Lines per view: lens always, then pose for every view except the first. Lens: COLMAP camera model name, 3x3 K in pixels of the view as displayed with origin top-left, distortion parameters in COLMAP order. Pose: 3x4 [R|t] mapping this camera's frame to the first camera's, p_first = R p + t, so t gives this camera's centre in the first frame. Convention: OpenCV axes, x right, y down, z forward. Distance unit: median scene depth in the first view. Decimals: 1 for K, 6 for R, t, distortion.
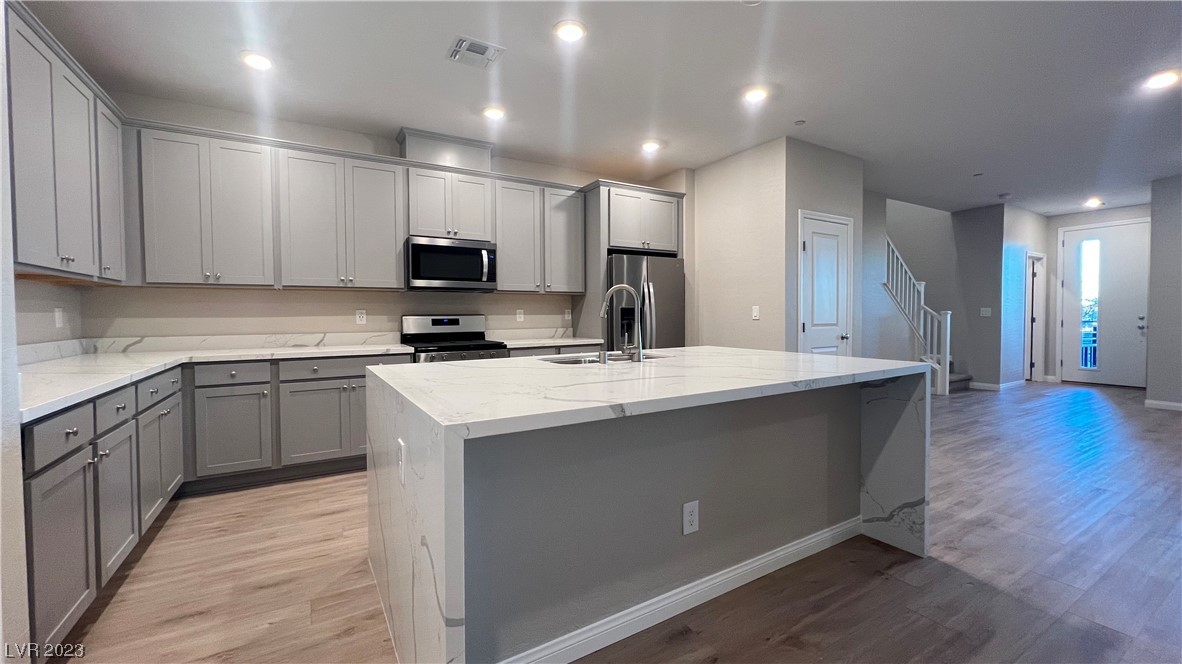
lens RADIAL K [[471.7, 0, 591.7], [0, 471.7, 329.7], [0, 0, 1]] dist [-0.000433, -0.000398]
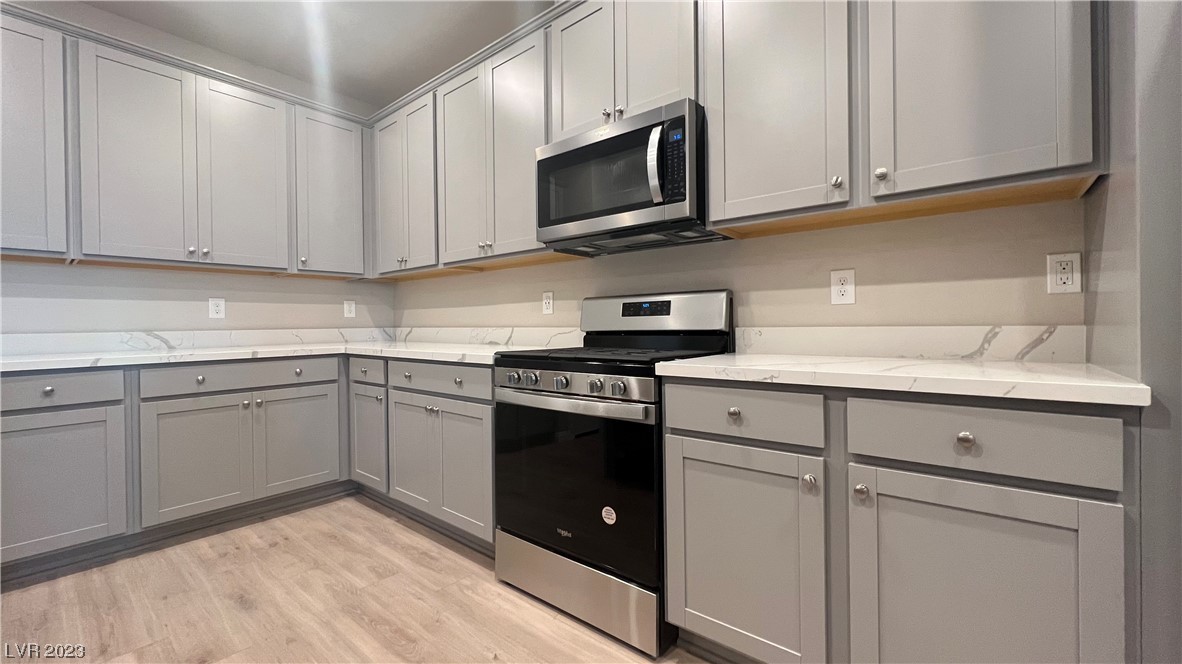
lens RADIAL K [[471.7, 0, 588.5], [0, 471.7, 324.8], [0, 0, 1]] dist [-0.000433, -0.000398]
pose [[0.325950, 0.005689, -0.945370, 0.152416], [-0.021382, 0.999770, -0.001356, 0.002635], [0.945145, 0.020656, 0.325997, 0.921425]]
